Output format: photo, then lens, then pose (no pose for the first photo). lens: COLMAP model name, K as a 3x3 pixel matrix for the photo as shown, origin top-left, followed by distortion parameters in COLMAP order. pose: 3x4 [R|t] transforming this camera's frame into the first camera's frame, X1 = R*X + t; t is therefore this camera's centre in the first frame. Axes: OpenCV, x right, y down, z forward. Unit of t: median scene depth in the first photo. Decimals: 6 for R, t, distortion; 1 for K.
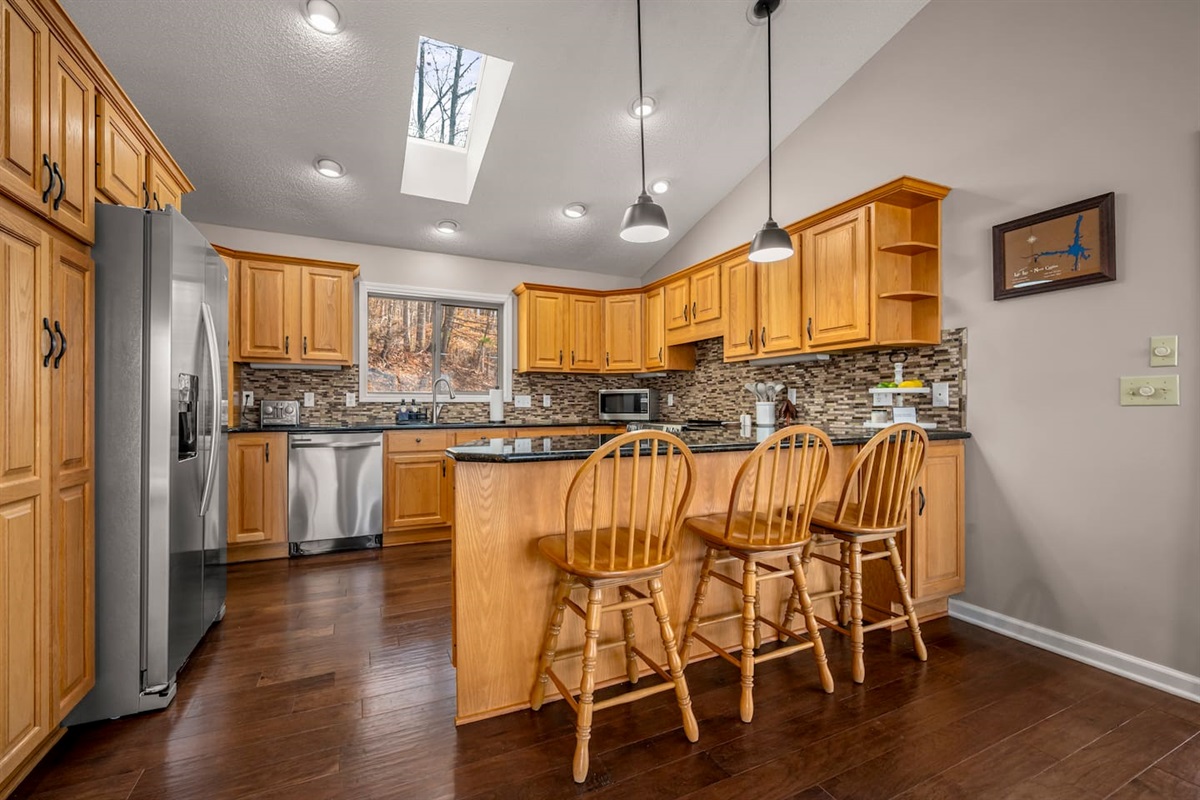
lens RADIAL K [[517.6, 0, 597.9], [0, 517.6, 406.1], [0, 0, 1]] dist [-0.000360, -0.000073]
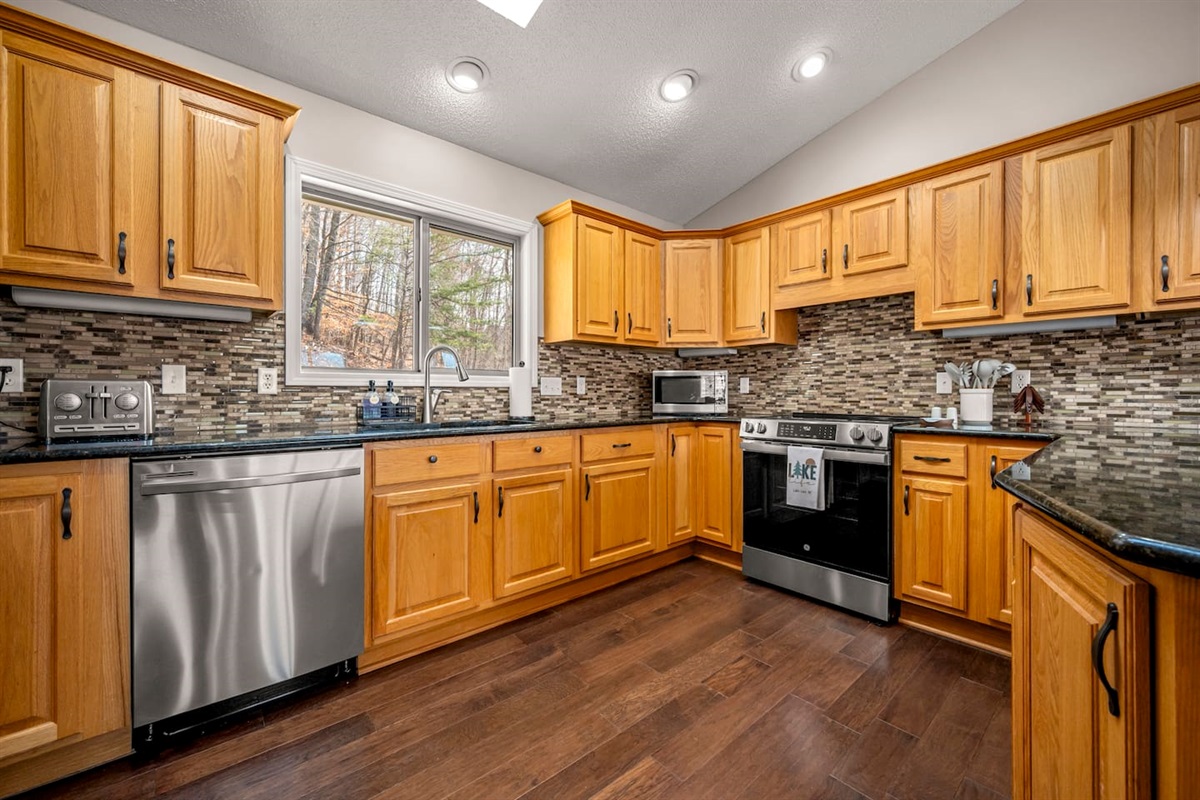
lens RADIAL K [[477.6, 0, 597.8], [0, 477.6, 393.8], [0, 0, 1]] dist [0.000003, -0.000049]
pose [[0.961331, 0.001914, 0.275390, -0.291269], [-0.002796, 0.999992, 0.002809, -0.001403], [-0.275383, -0.003471, 0.961328, 0.448880]]
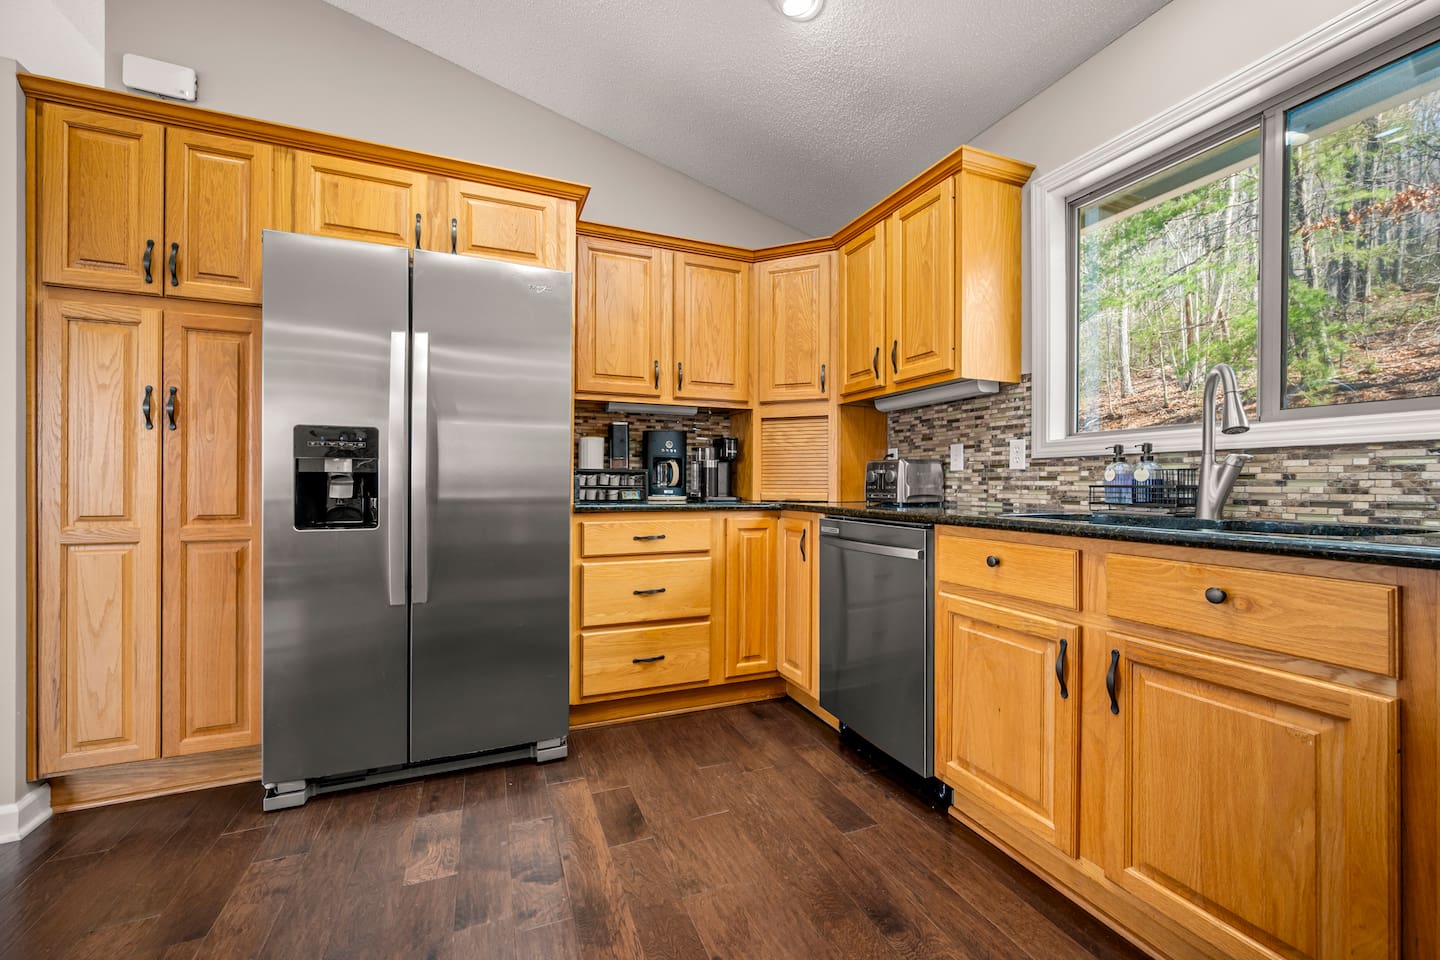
lens RADIAL K [[573.2, 0, 717.4], [0, 573.2, 472.6], [0, 0, 1]] dist [0.000003, -0.000049]
pose [[-0.048342, -0.016962, -0.998687, 0.036023], [-0.000642, 0.999856, -0.016951, 0.012608], [0.998831, -0.000178, -0.048346, 0.760236]]
